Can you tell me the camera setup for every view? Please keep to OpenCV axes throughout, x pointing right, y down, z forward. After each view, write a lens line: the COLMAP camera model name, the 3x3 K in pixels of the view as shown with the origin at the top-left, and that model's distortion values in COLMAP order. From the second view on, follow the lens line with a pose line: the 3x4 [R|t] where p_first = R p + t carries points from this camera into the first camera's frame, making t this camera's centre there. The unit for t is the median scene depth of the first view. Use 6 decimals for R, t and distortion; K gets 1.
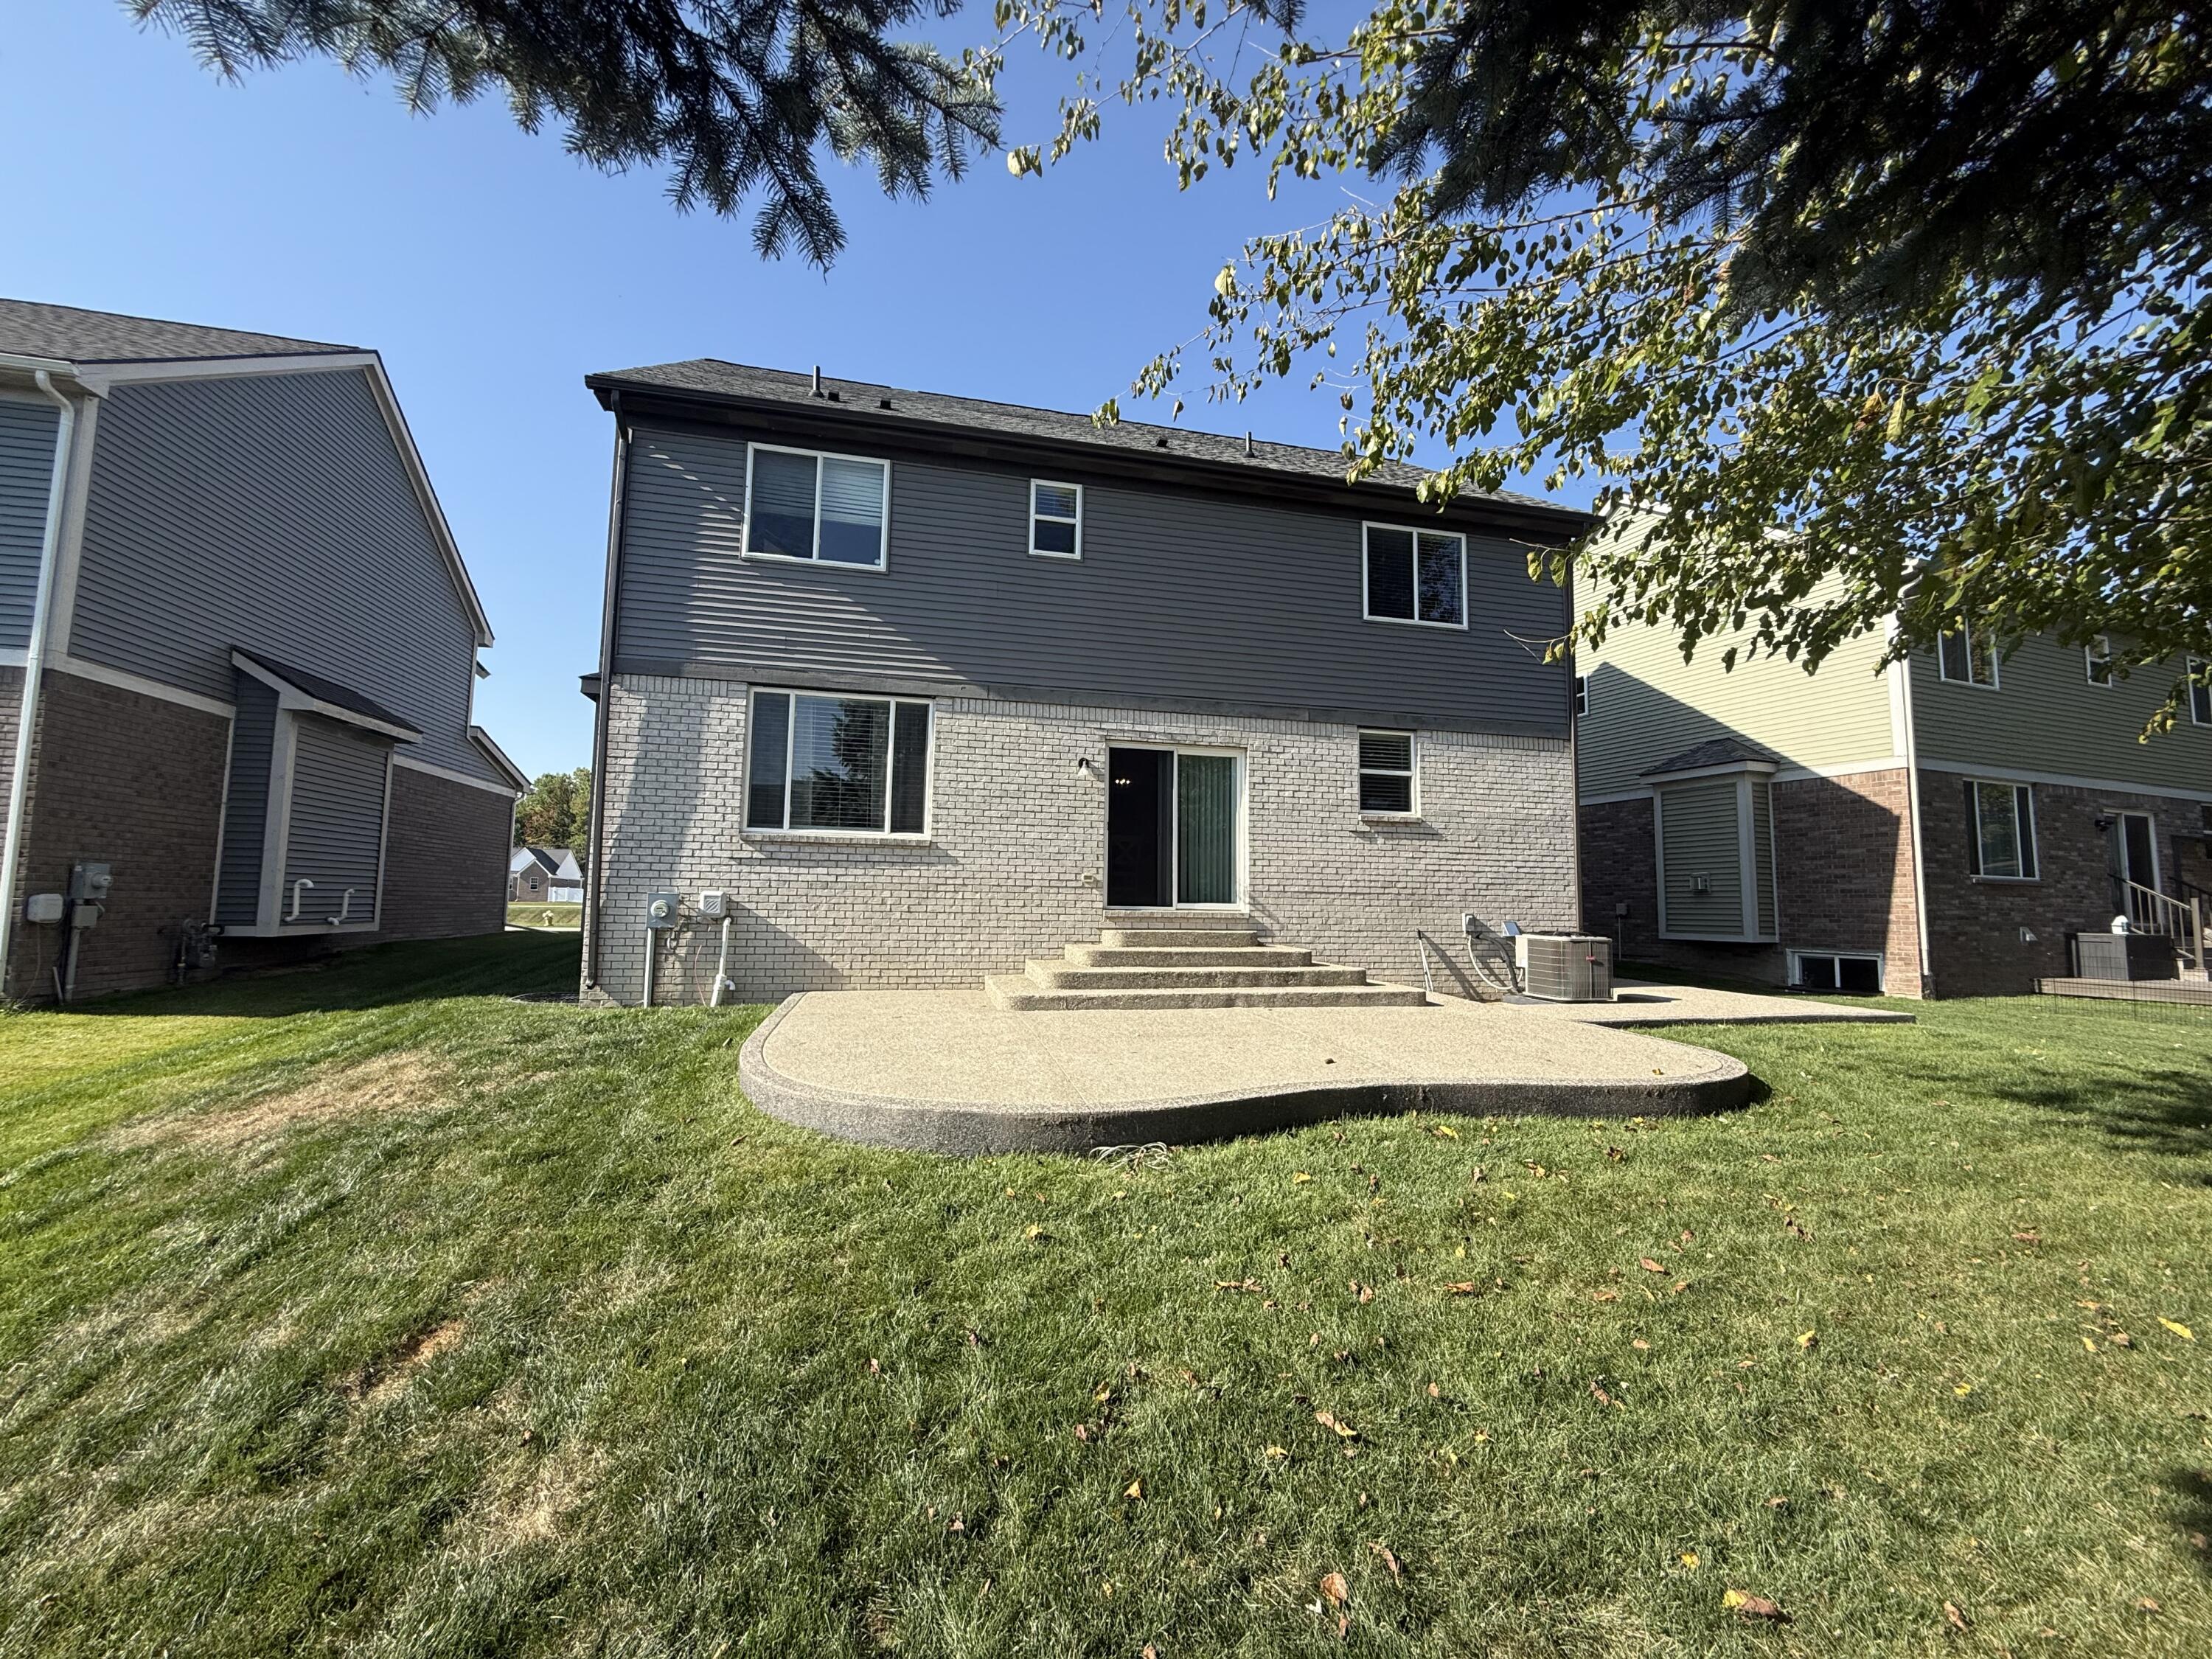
lens RADIAL K [[881.3, 0, 1105.0], [0, 881.3, 825.0], [0, 0, 1]] dist [0.000839, -0.000178]
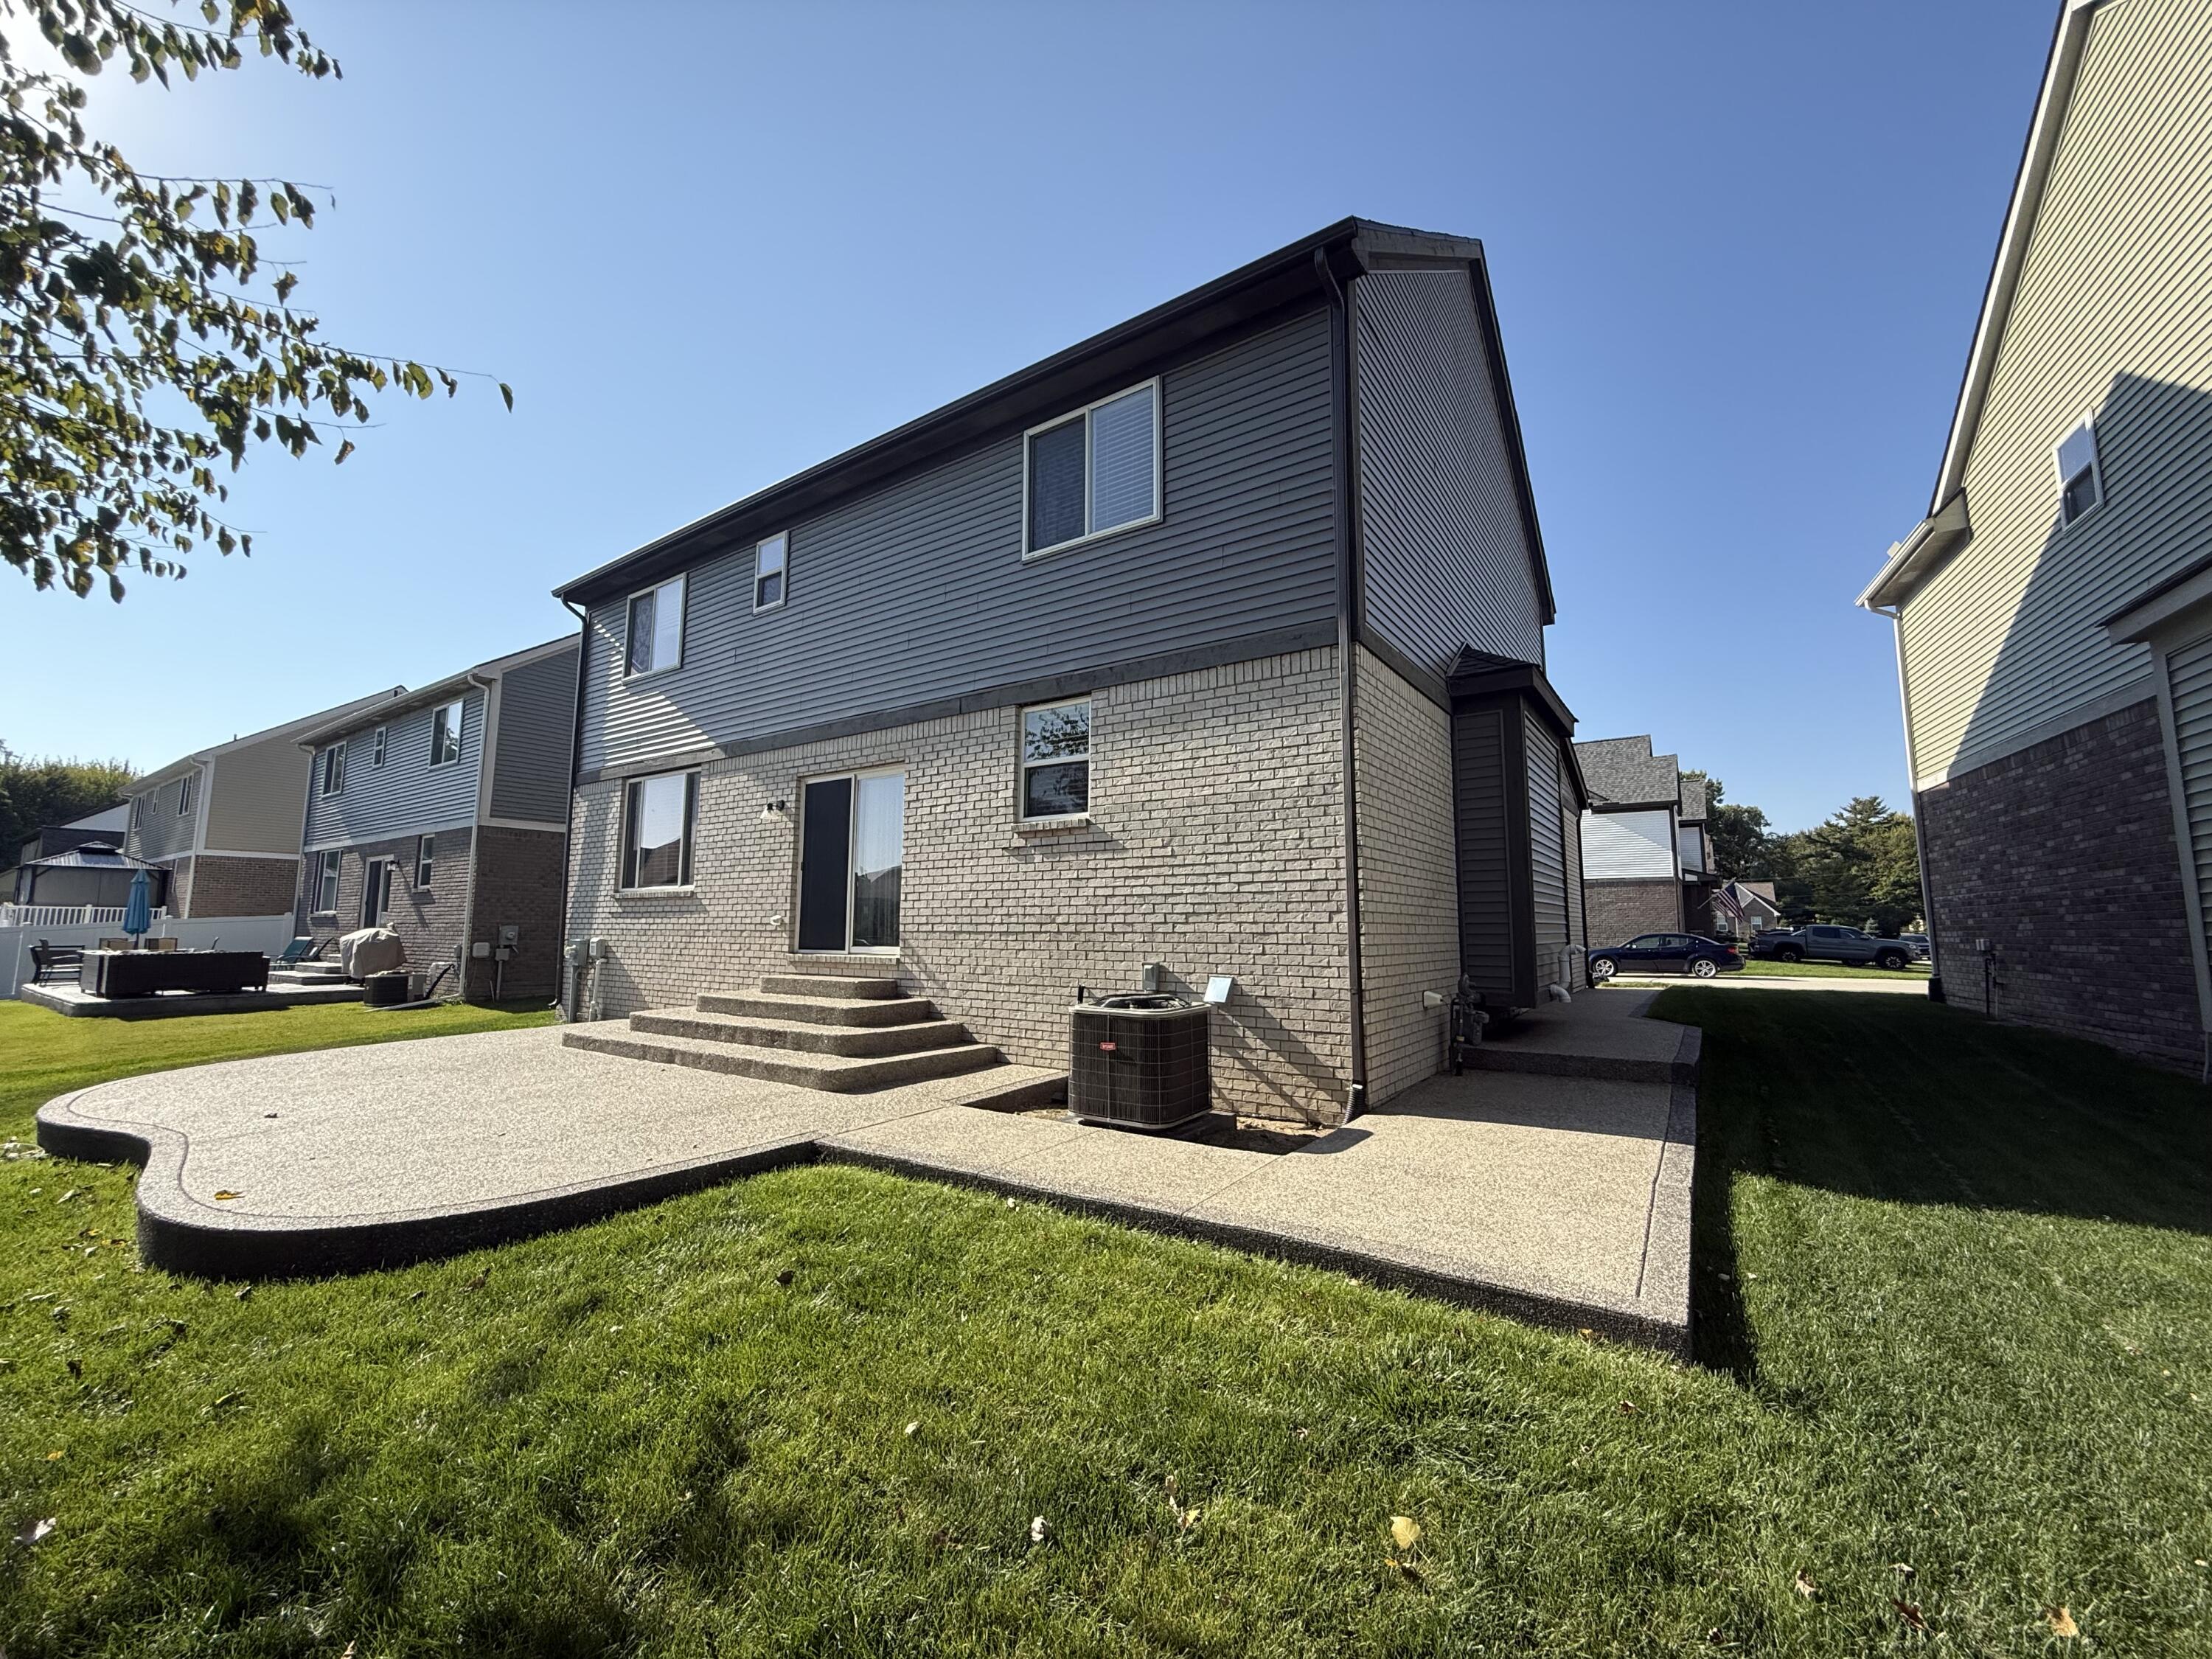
lens RADIAL K [[881.3, 0, 1104.6], [0, 881.3, 837.5], [0, 0, 1]] dist [0.000839, -0.000178]
pose [[0.660660, -0.091951, -0.745032, 0.897145], [0.072873, 0.995638, -0.058260, 0.047542], [0.747139, -0.015803, 0.664479, 0.575371]]
